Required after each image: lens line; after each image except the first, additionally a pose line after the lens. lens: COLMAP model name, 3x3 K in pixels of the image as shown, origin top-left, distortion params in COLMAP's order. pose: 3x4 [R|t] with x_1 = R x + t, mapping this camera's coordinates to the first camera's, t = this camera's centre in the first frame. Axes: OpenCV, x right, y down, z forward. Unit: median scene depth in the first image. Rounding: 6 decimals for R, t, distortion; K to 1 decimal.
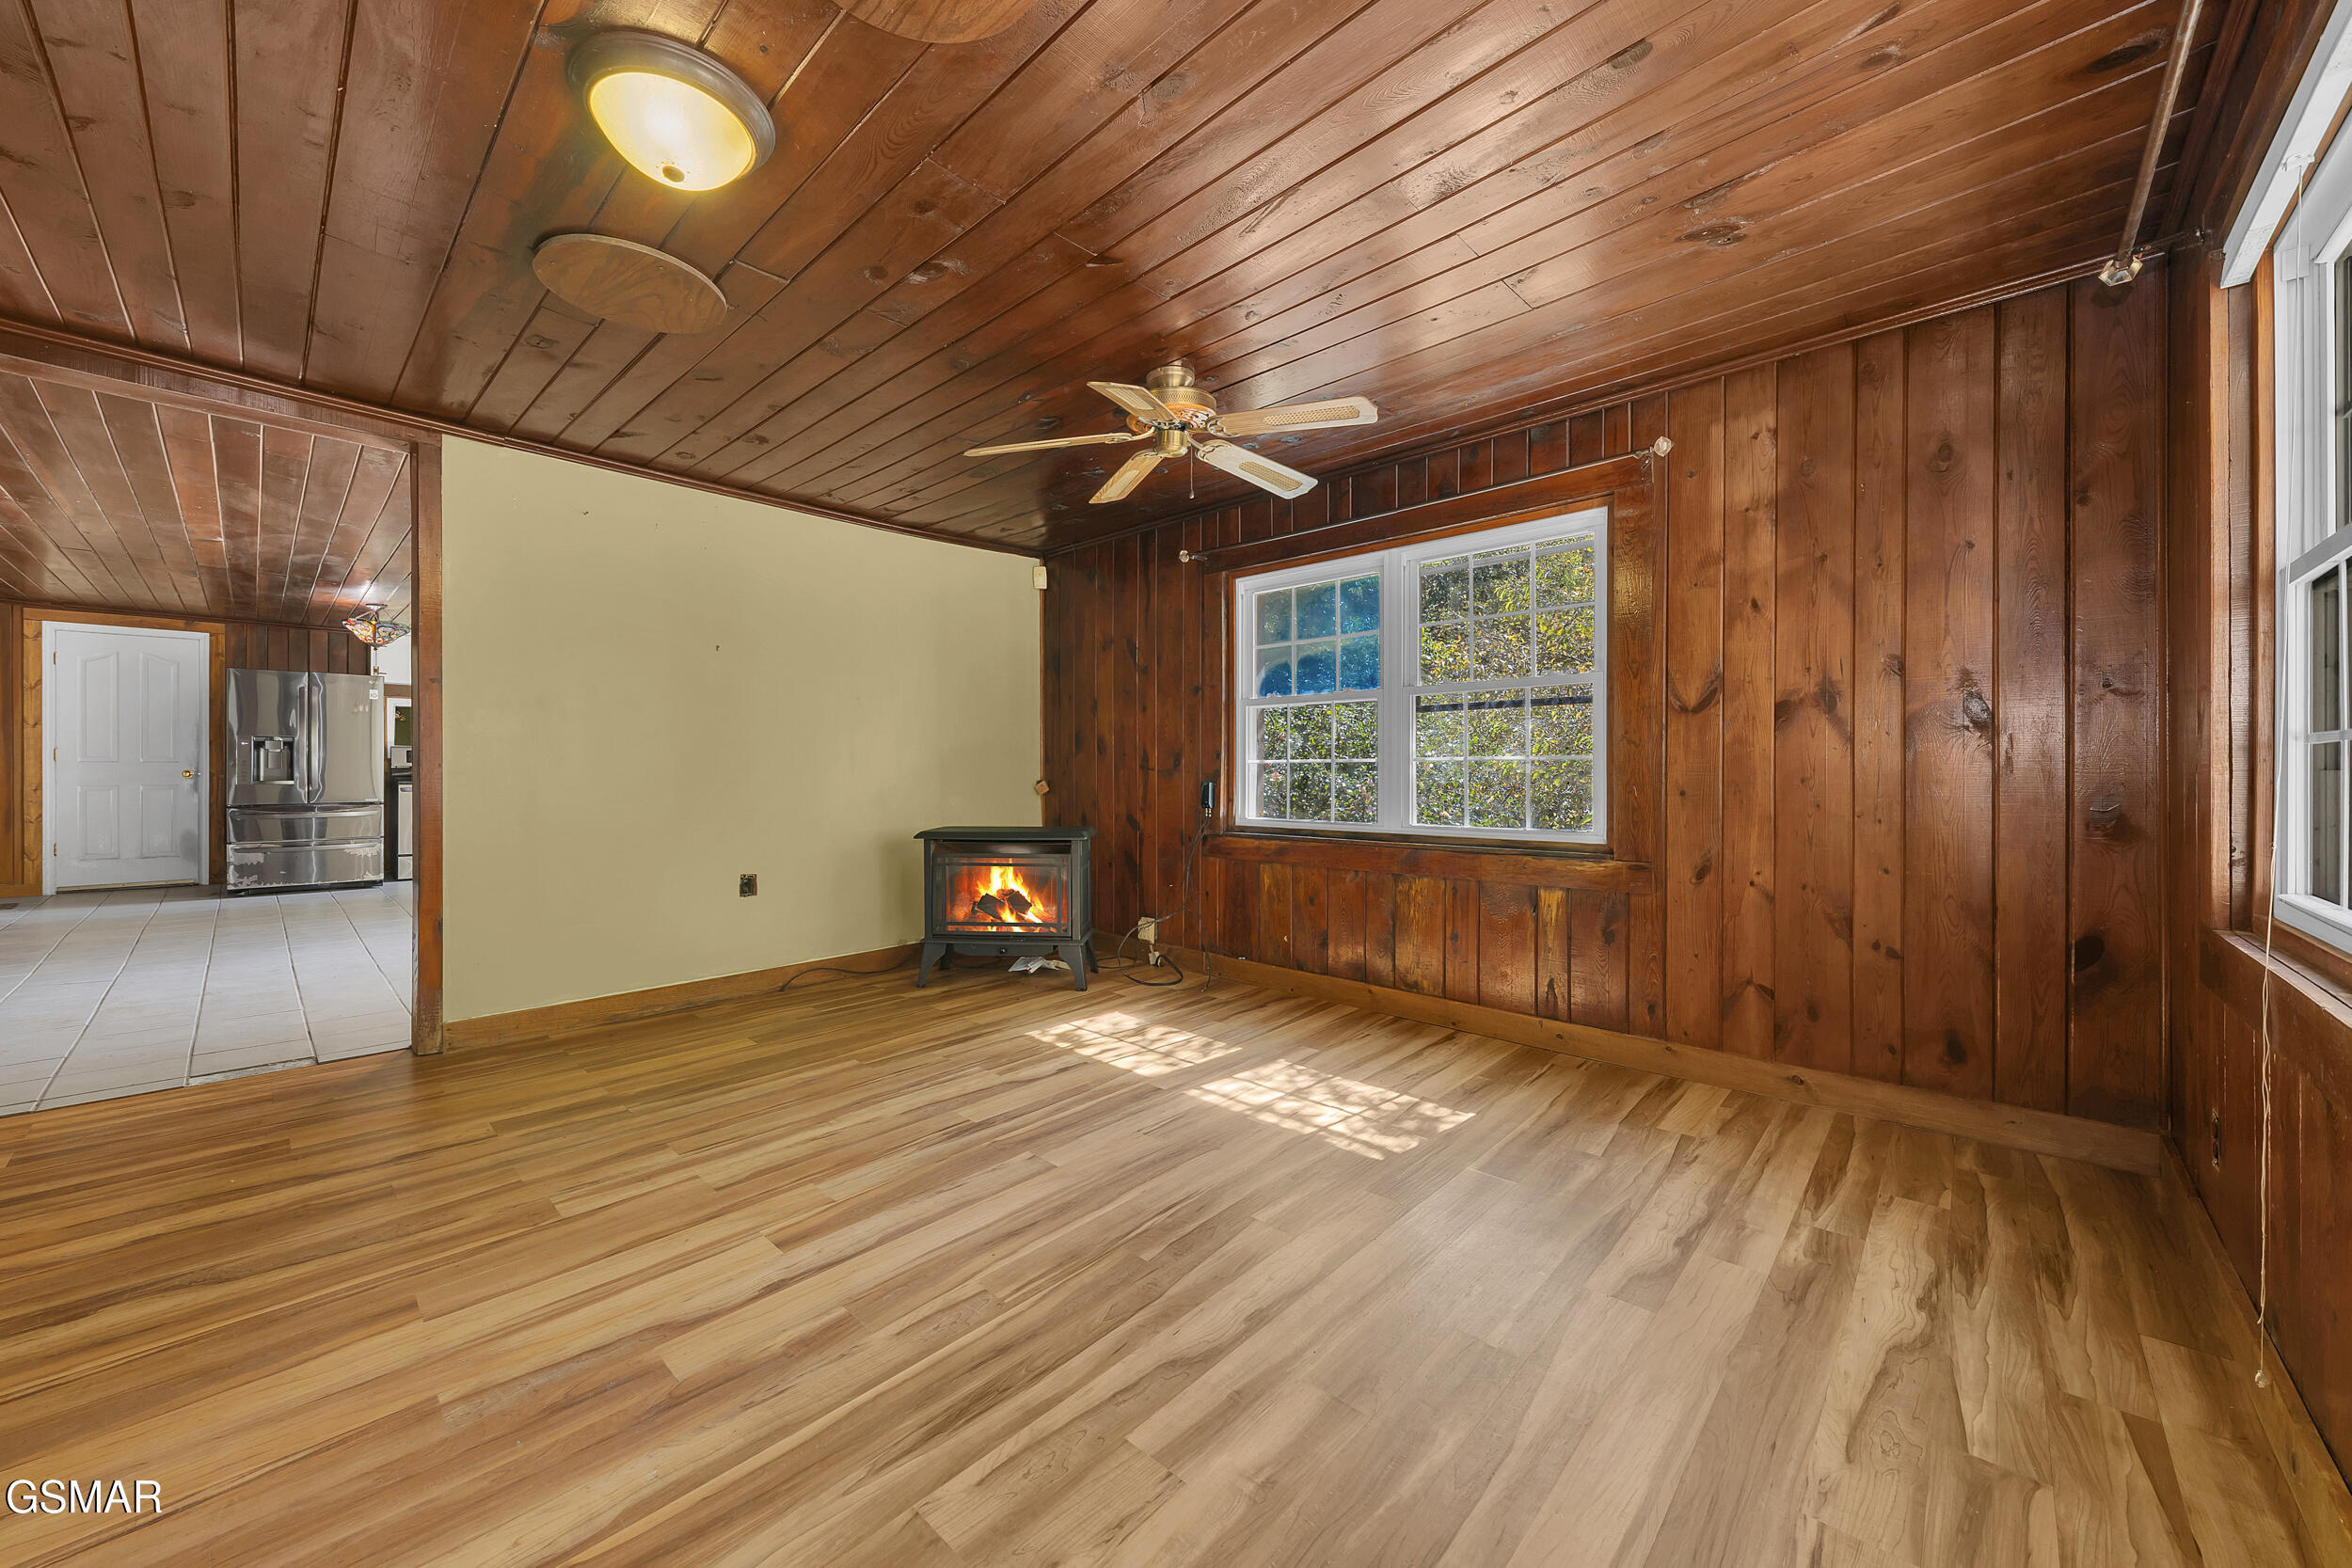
lens RADIAL K [[872.0, 0, 1157.6], [0, 872.0, 774.1], [0, 0, 1]] dist [0.004283, -0.001079]
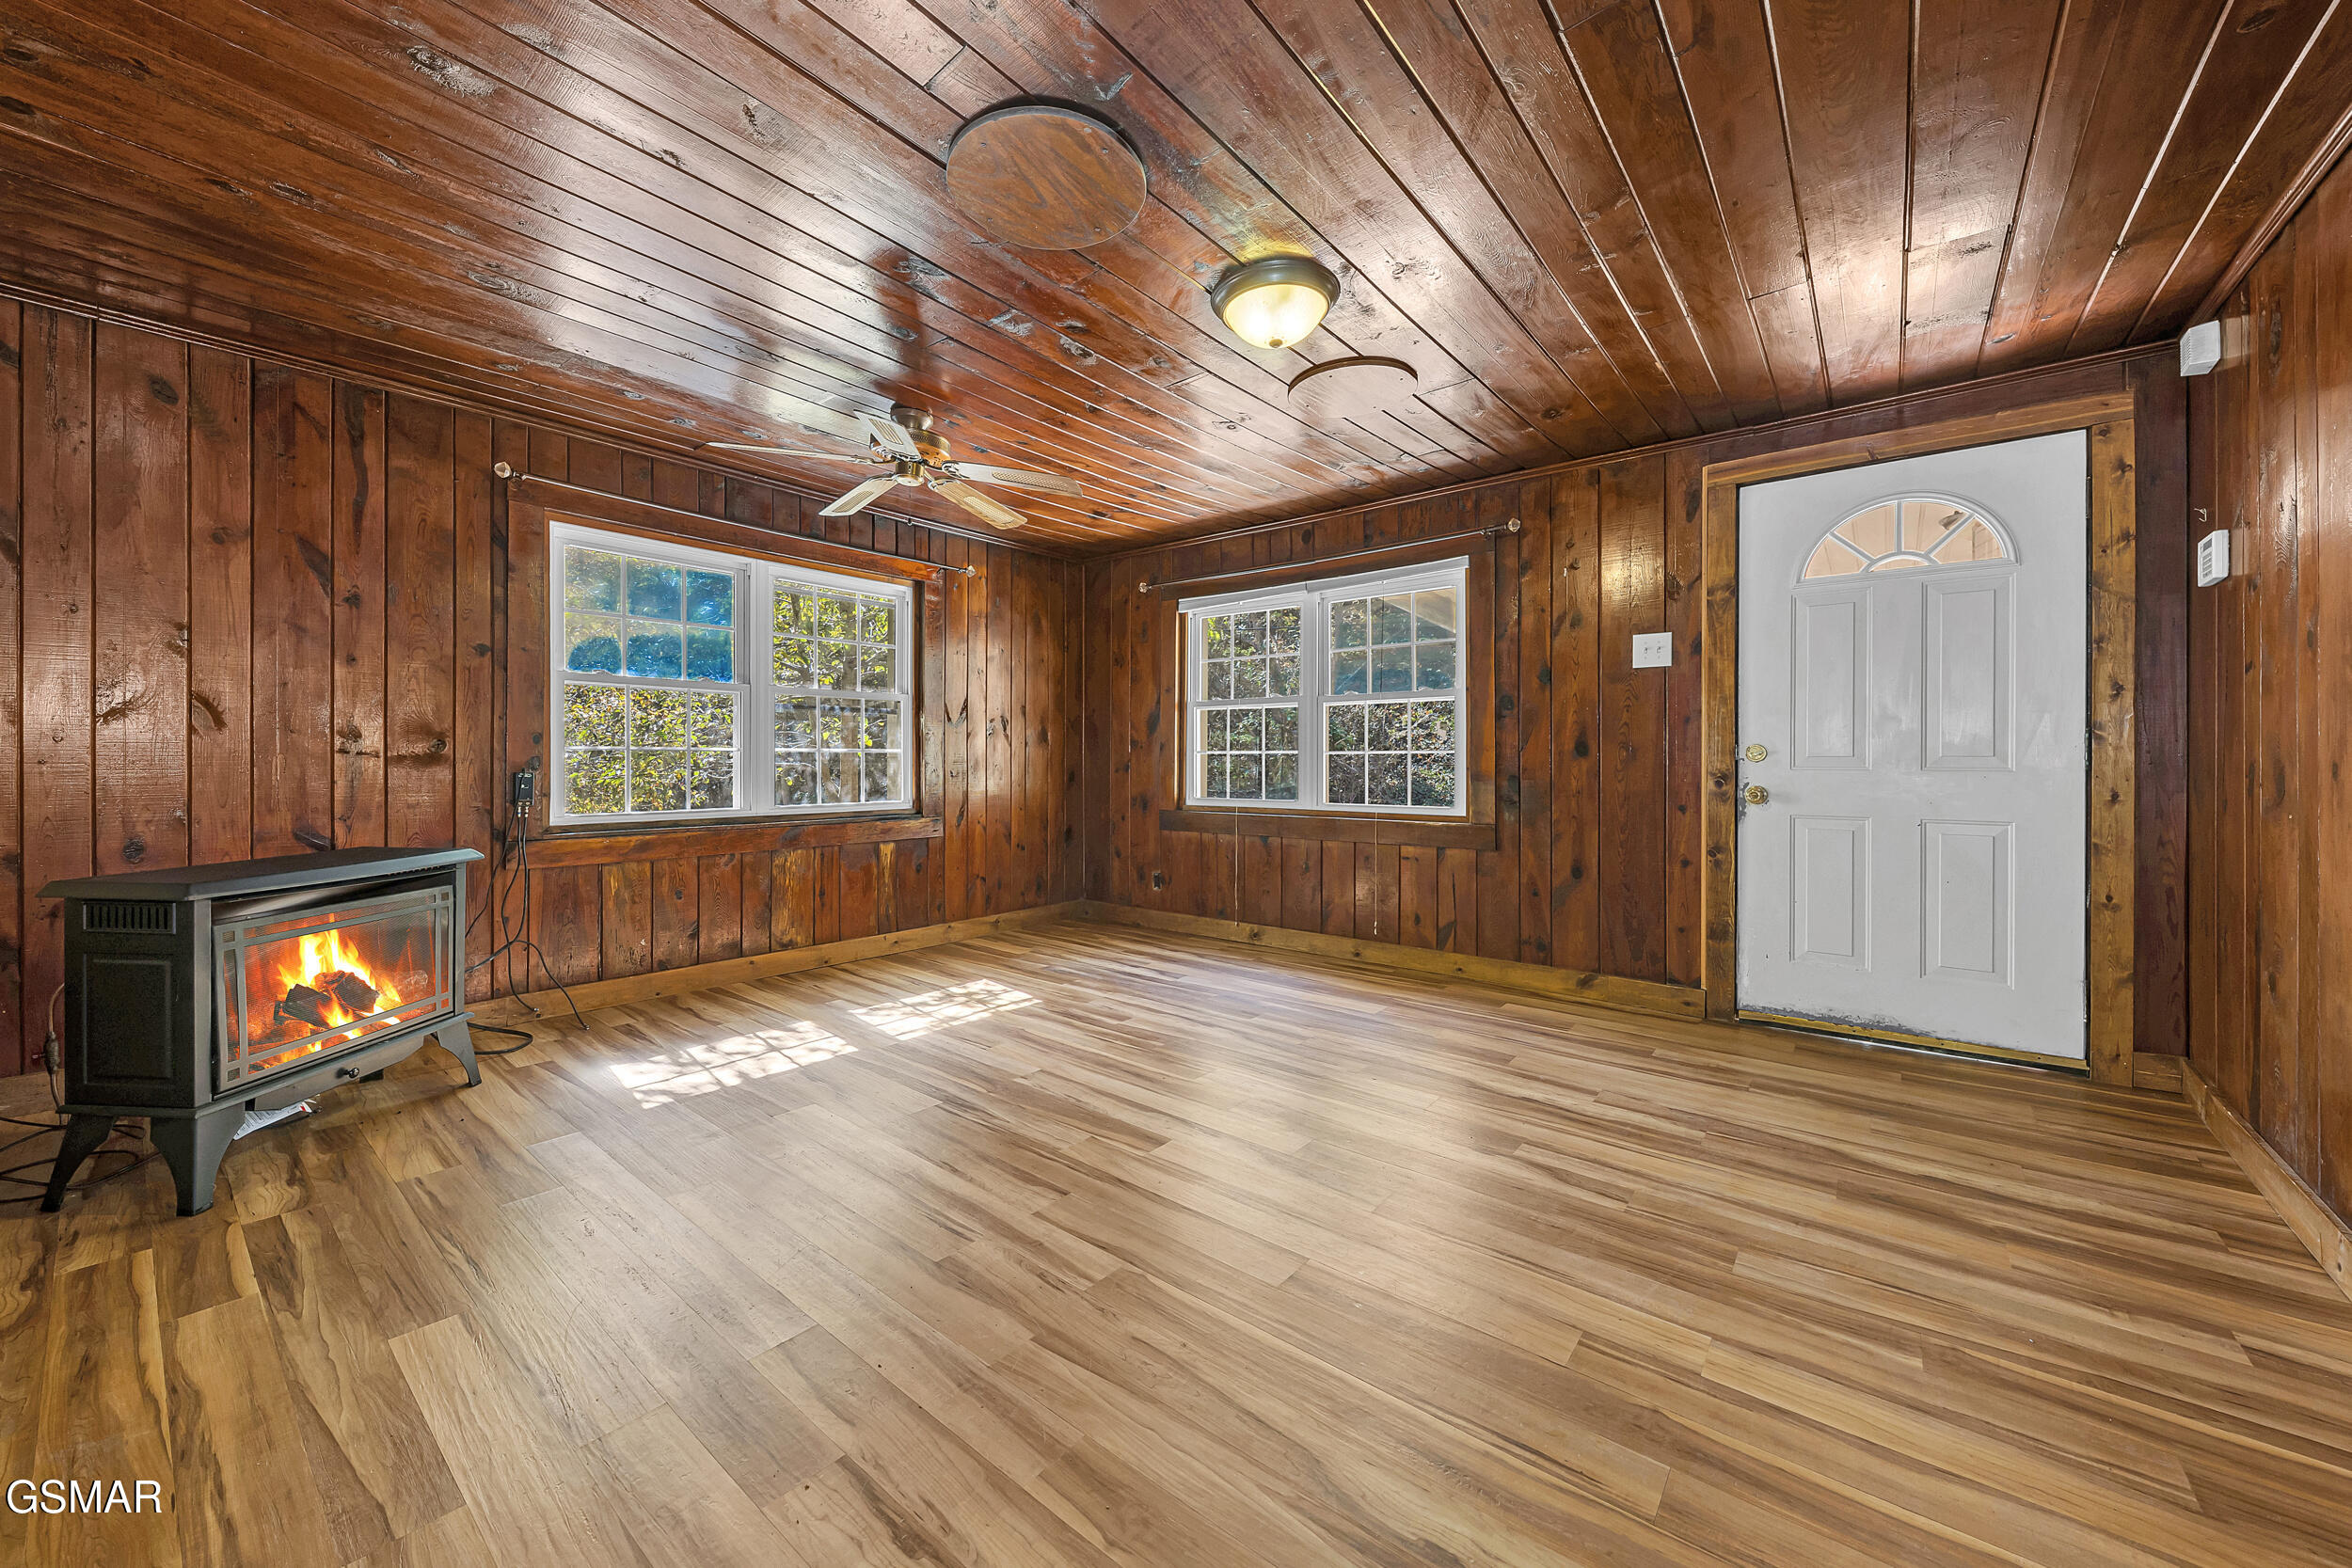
lens RADIAL K [[872.0, 0, 1145.6], [0, 872.0, 765.1], [0, 0, 1]] dist [0.004283, -0.001079]
pose [[-0.064972, -0.002128, 0.997885, -1.294311], [0.001283, 0.999997, 0.002216, 0.001864], [-0.997886, 0.001424, -0.064969, 0.860730]]
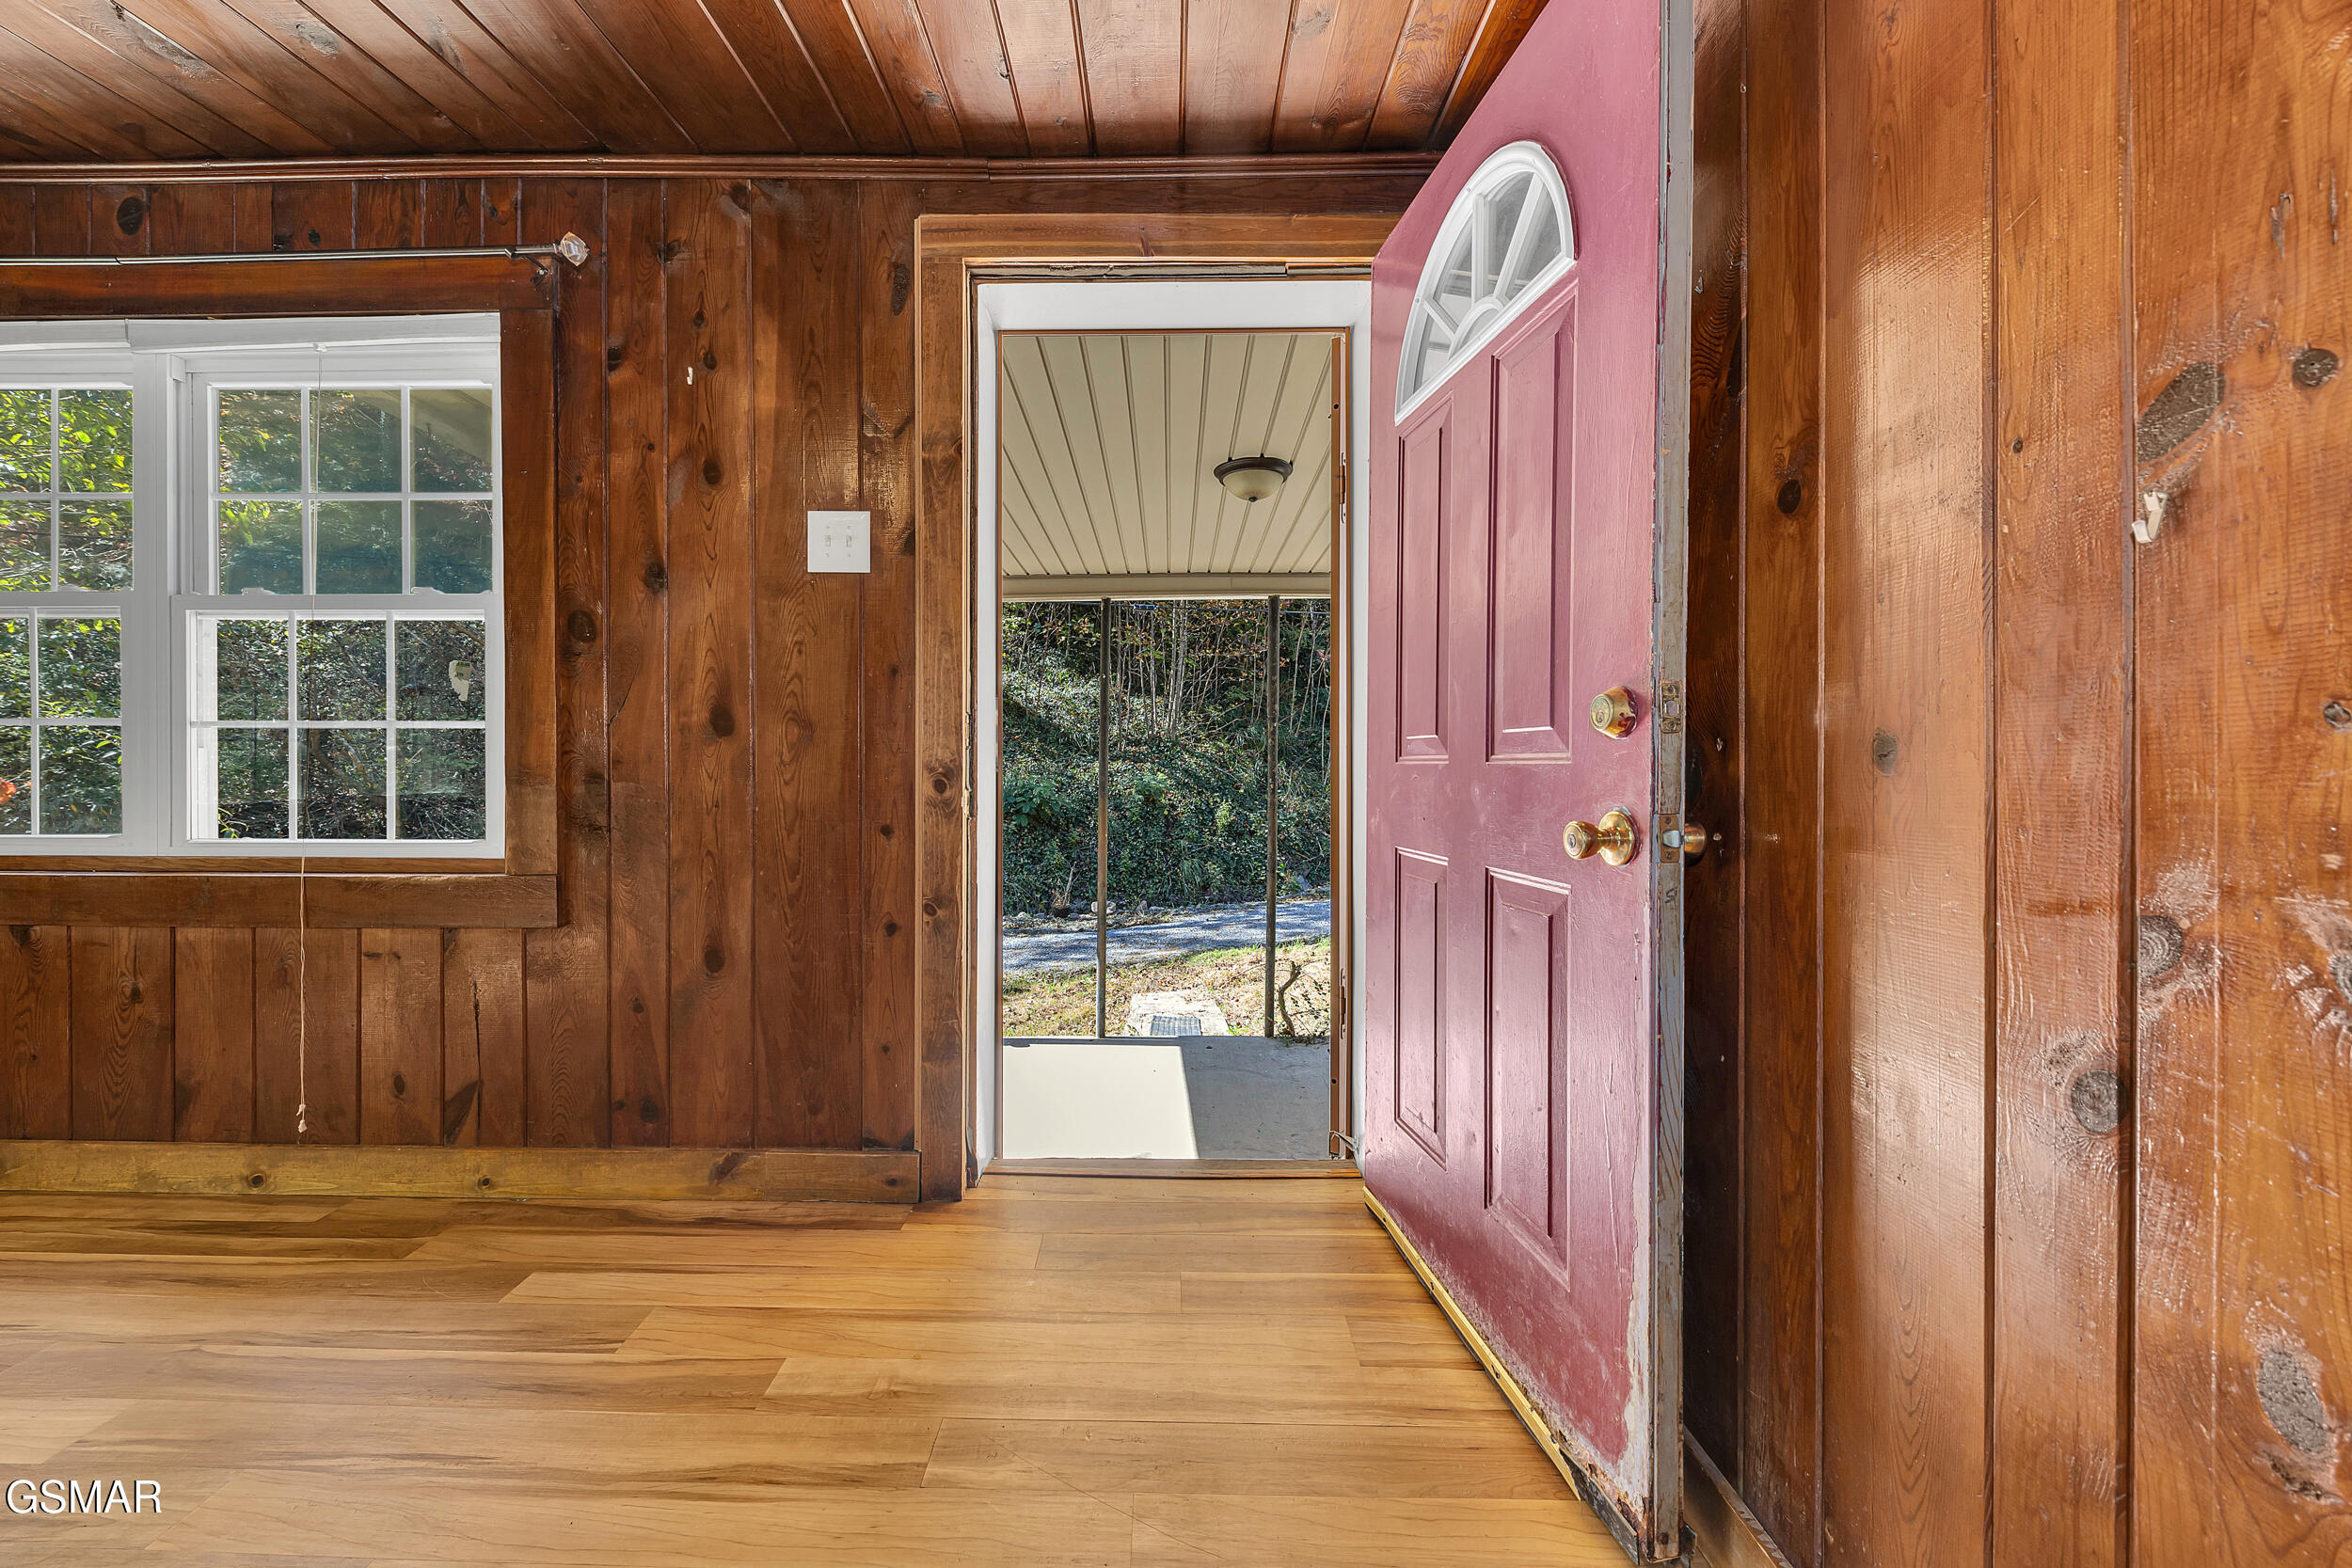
lens RADIAL K [[872.0, 0, 1171.7], [0, 872.0, 772.9], [0, 0, 1]] dist [0.004283, -0.001079]
pose [[-0.684053, -0.020343, 0.729149, -0.681222], [0.000148, 0.999607, 0.028027, 0.002551], [-0.729433, 0.019280, -0.683781, 0.244669]]
